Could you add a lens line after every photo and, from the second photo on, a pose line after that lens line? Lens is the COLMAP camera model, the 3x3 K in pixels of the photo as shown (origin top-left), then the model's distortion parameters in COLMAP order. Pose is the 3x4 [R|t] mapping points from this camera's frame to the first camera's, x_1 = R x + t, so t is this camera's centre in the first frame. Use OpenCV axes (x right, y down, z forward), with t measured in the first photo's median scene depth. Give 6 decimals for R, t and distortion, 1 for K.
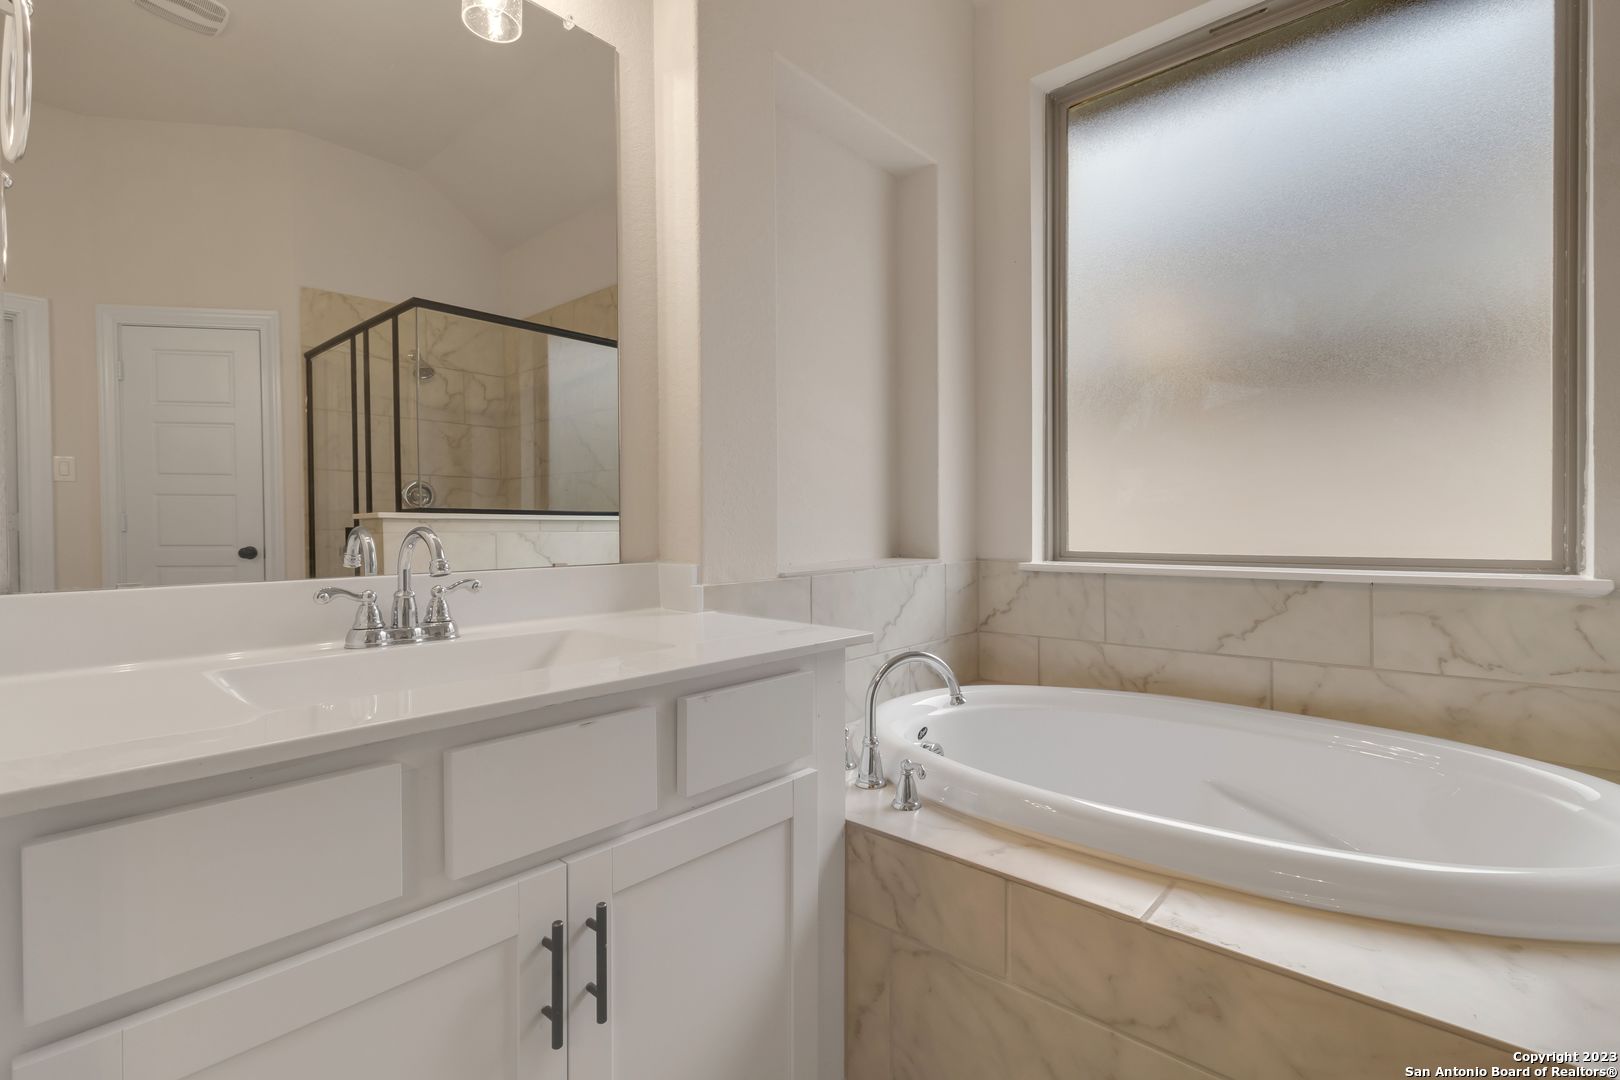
lens RADIAL K [[745.2, 0, 837.8], [0, 745.2, 509.1], [0, 0, 1]] dist [-0.000033, -0.000313]
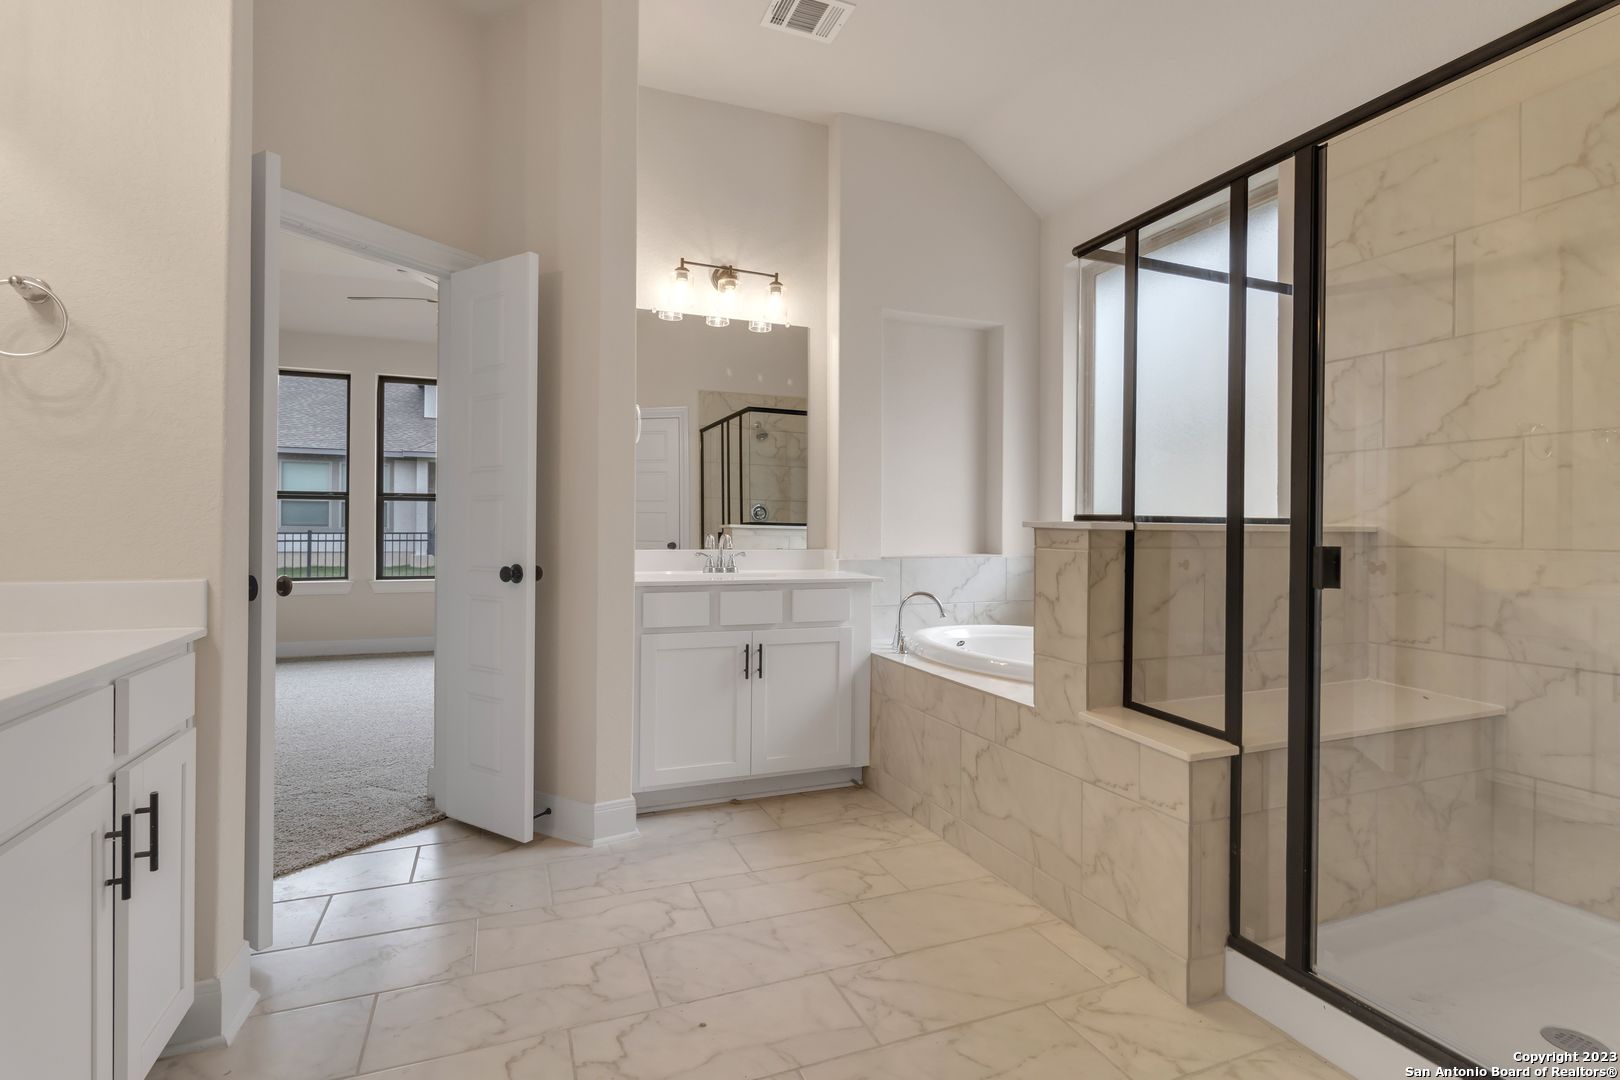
lens RADIAL K [[745.2, 0, 805.7], [0, 745.2, 535.0], [0, 0, 1]] dist [-0.000033, -0.000313]
pose [[0.885035, 0.021725, -0.465017, 0.307585], [-0.014049, 0.999702, 0.019965, -0.006650], [0.465313, -0.011136, 0.885076, -0.413942]]
